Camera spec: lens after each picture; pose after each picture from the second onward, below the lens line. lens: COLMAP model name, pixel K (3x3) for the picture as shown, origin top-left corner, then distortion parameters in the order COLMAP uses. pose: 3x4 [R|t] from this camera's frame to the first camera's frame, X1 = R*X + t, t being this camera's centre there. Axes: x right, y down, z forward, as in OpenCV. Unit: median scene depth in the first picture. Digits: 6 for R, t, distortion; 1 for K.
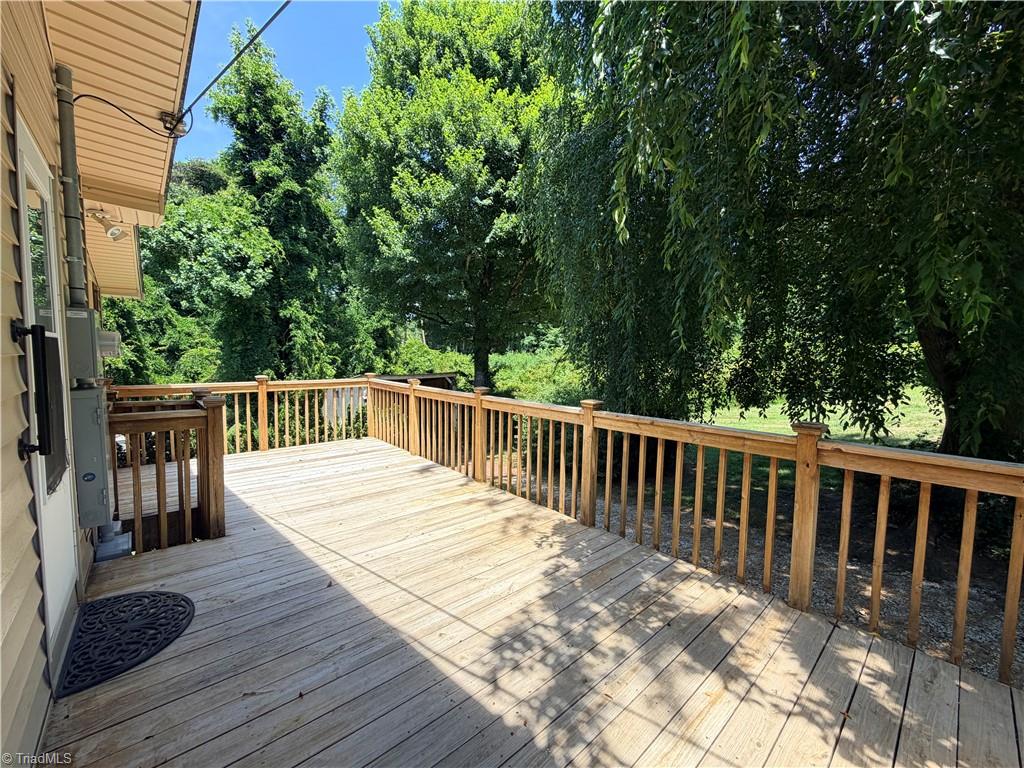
lens RADIAL K [[408.8, 0, 509.5], [0, 408.8, 386.5], [0, 0, 1]] dist [0.001629, 0.000135]
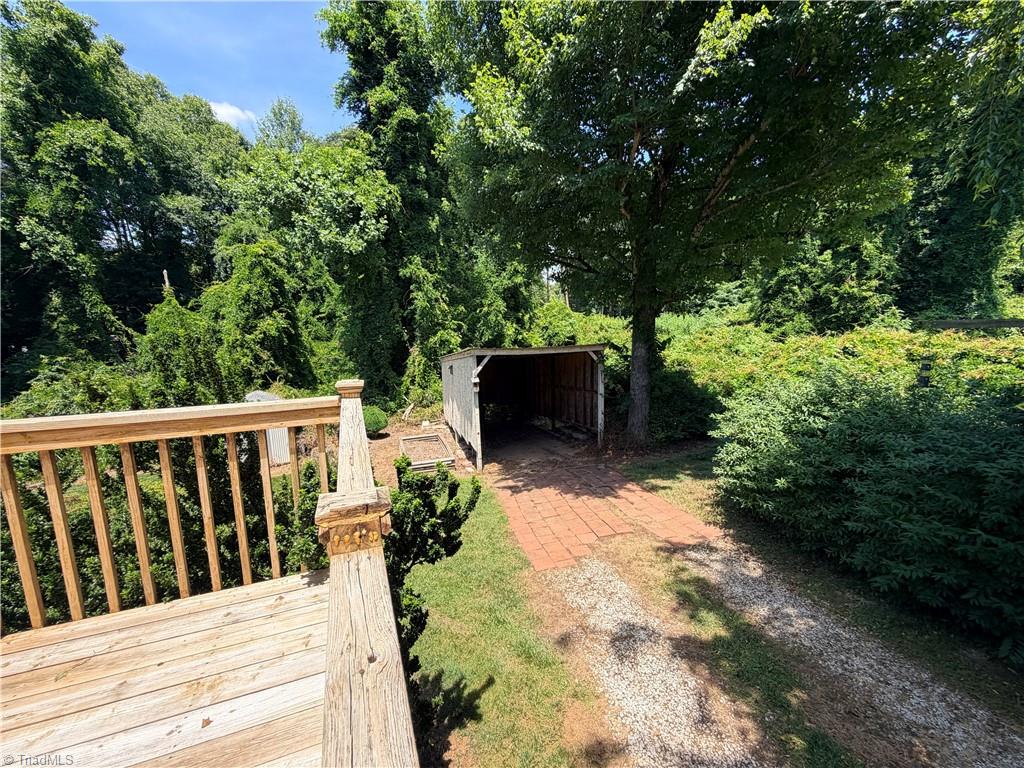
lens RADIAL K [[408.8, 0, 505.9], [0, 408.8, 384.4], [0, 0, 1]] dist [0.001629, 0.000135]
pose [[0.937241, 0.041786, -0.346169, -0.038251], [-0.012585, 0.996200, 0.086178, -0.019850], [0.348455, -0.076413, 0.934206, 0.252967]]
